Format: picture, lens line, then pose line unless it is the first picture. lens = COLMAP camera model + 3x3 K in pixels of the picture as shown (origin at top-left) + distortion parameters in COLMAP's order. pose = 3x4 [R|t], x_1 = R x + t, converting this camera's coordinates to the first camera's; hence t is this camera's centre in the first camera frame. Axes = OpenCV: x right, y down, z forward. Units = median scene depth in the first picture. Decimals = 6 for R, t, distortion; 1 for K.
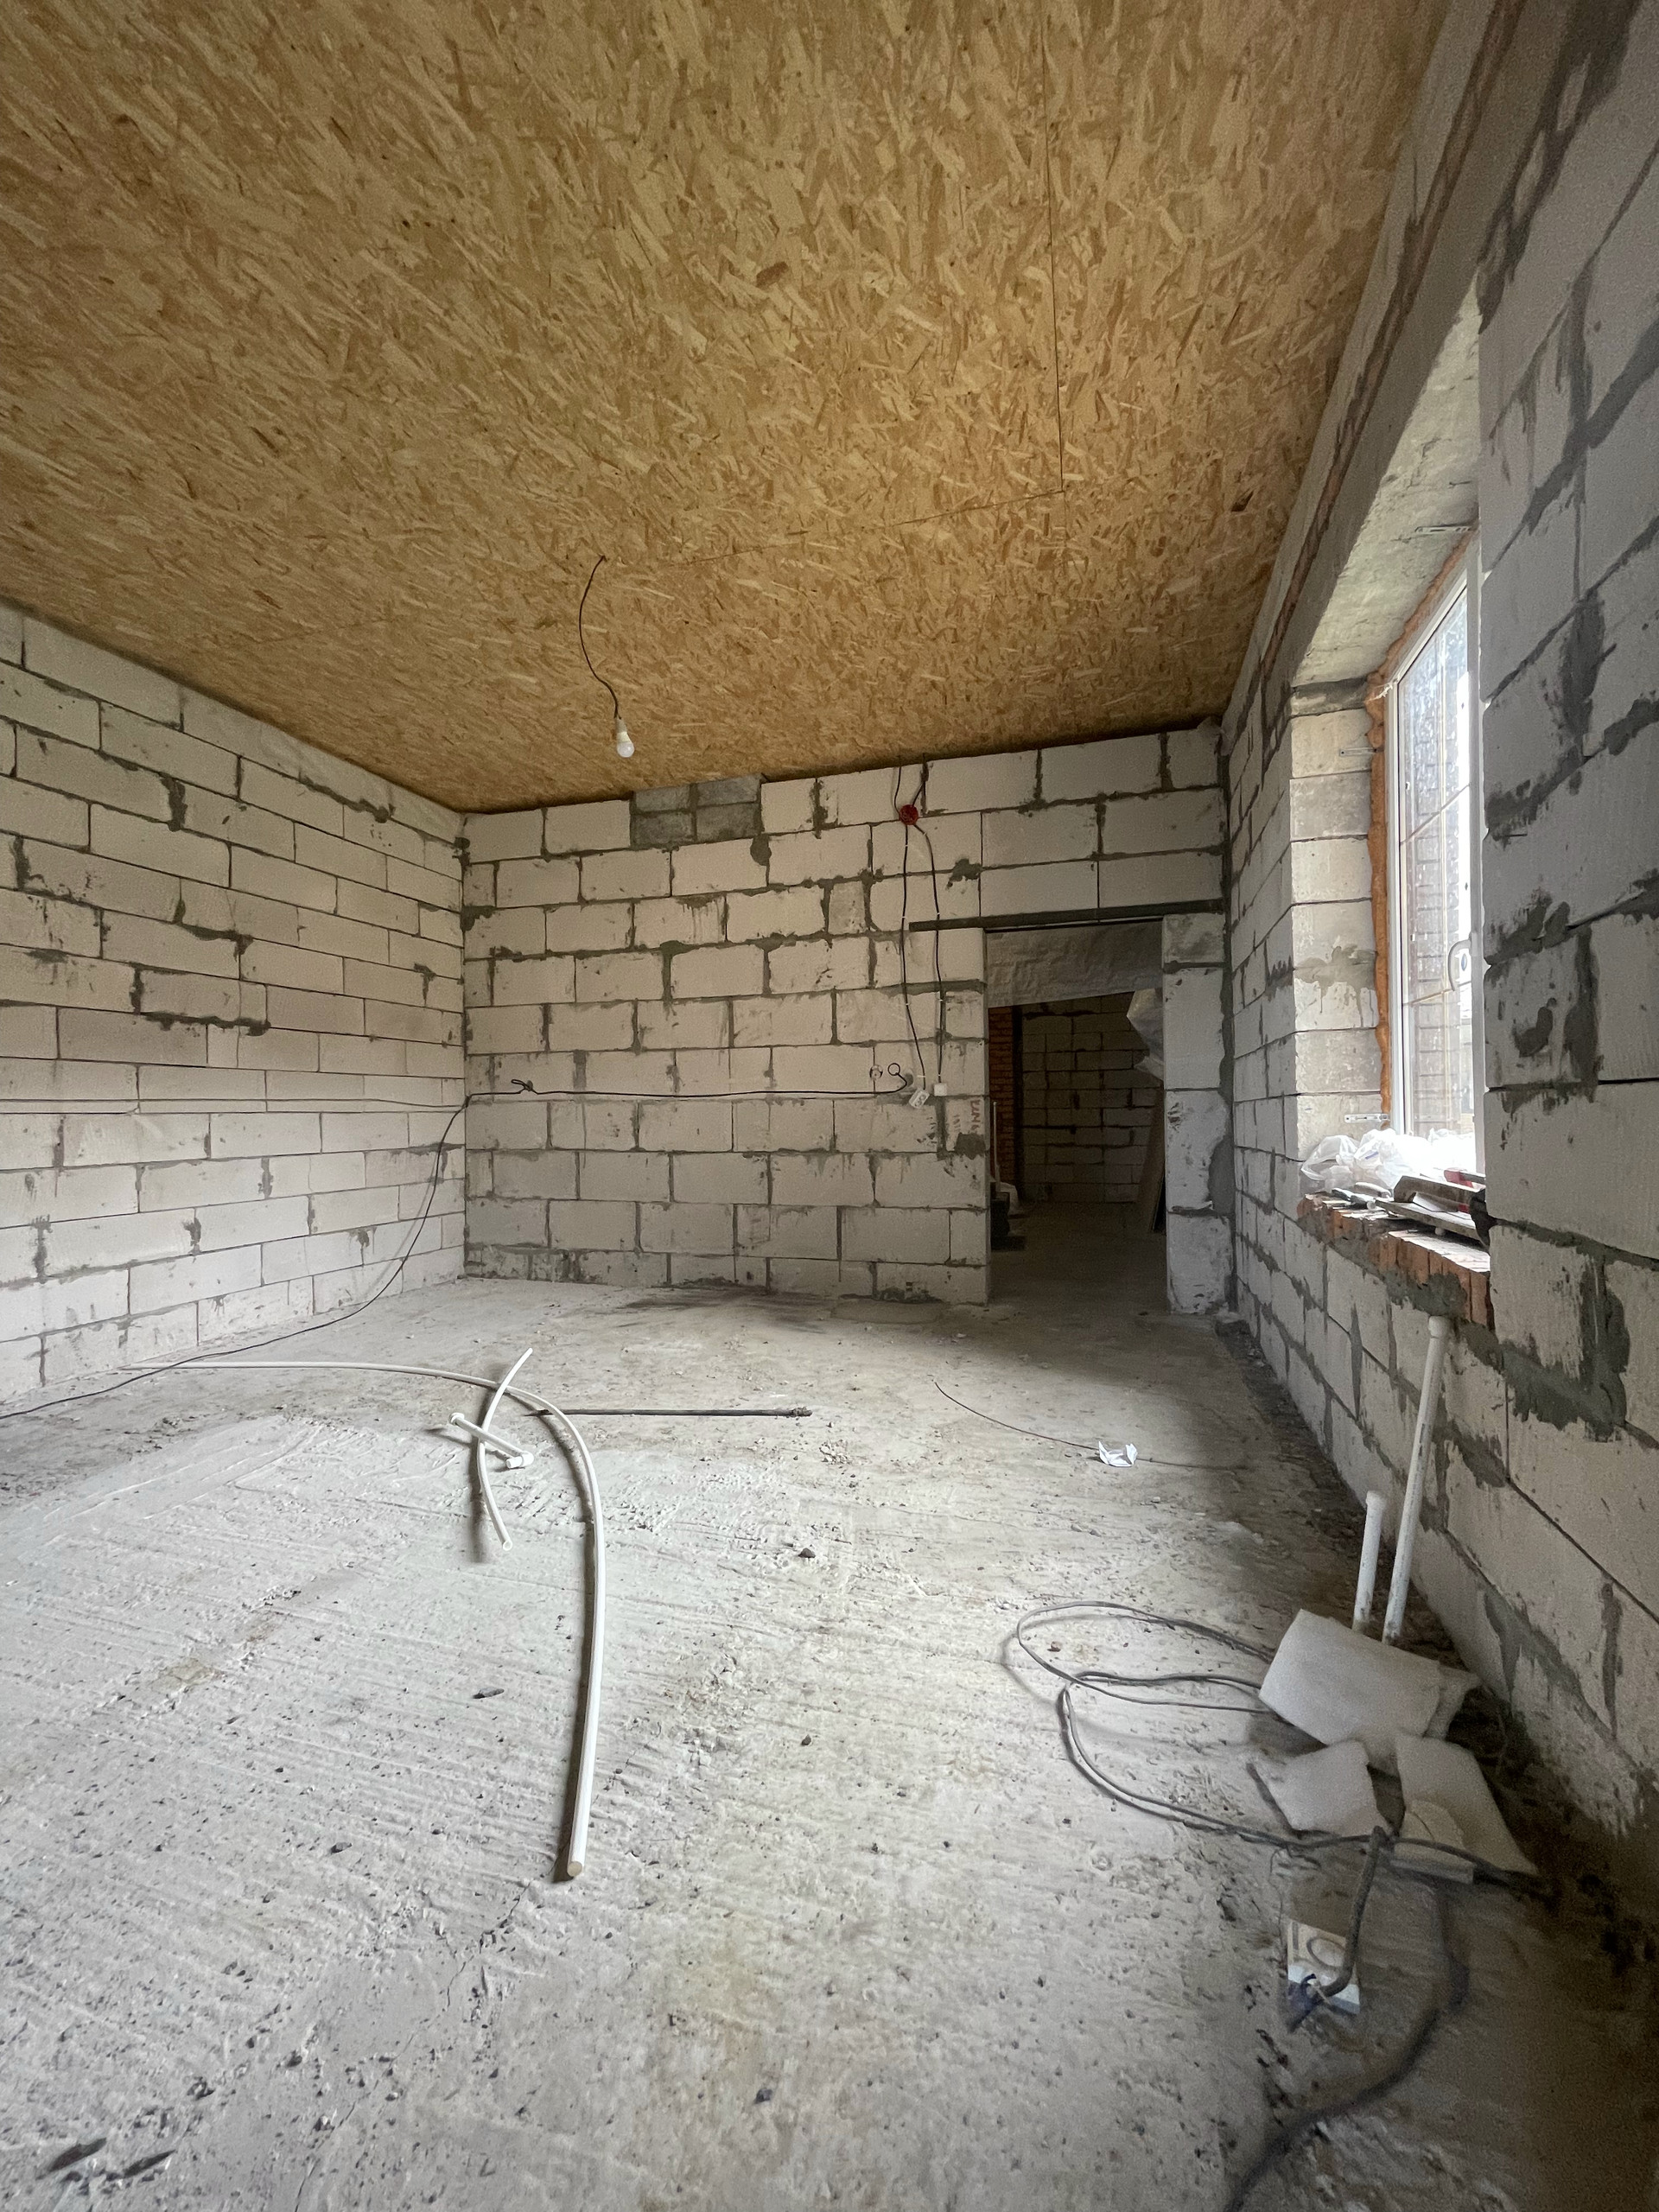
lens RADIAL K [[890.0, 0, 835.3], [0, 890.0, 1113.1], [0, 0, 1]] dist [-0.001067, -0.000698]
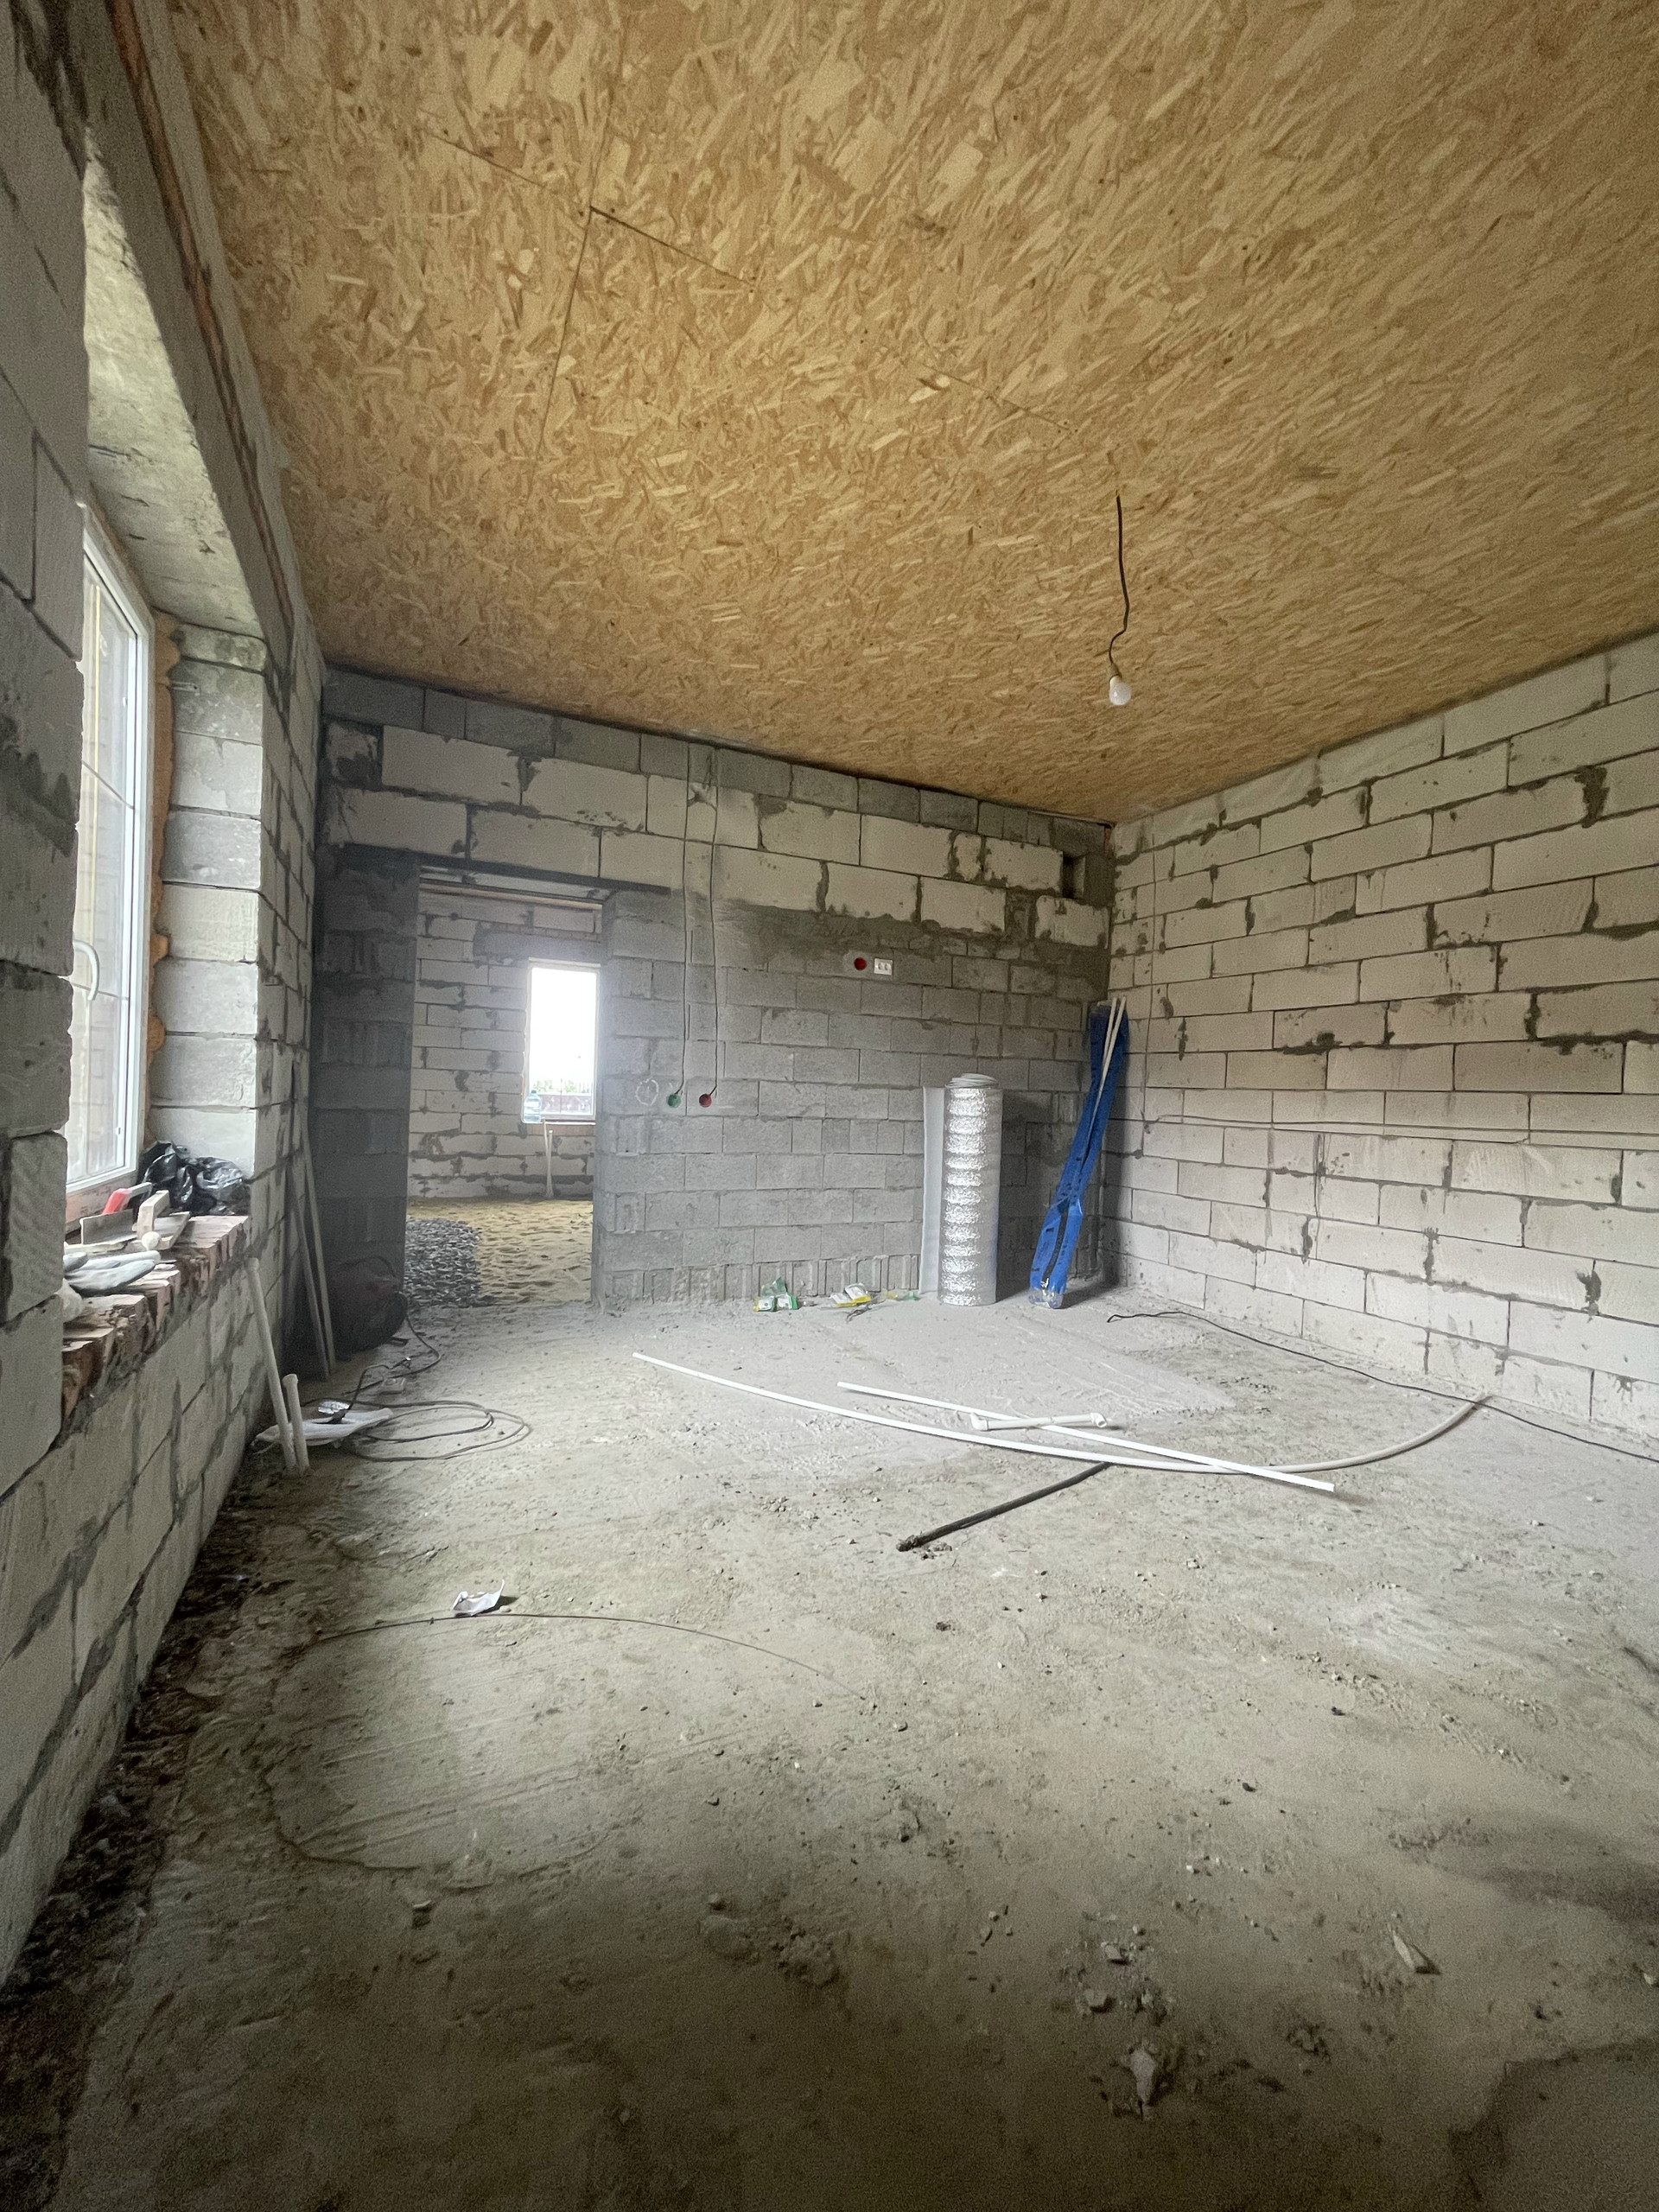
lens RADIAL K [[890.0, 0, 835.3], [0, 890.0, 1113.1], [0, 0, 1]] dist [-0.001067, -0.000698]
pose [[-0.743414, -0.002205, -0.668827, 0.448486], [-0.028320, 0.999201, 0.028185, -0.042410], [0.668231, 0.039894, -0.742883, 1.311212]]
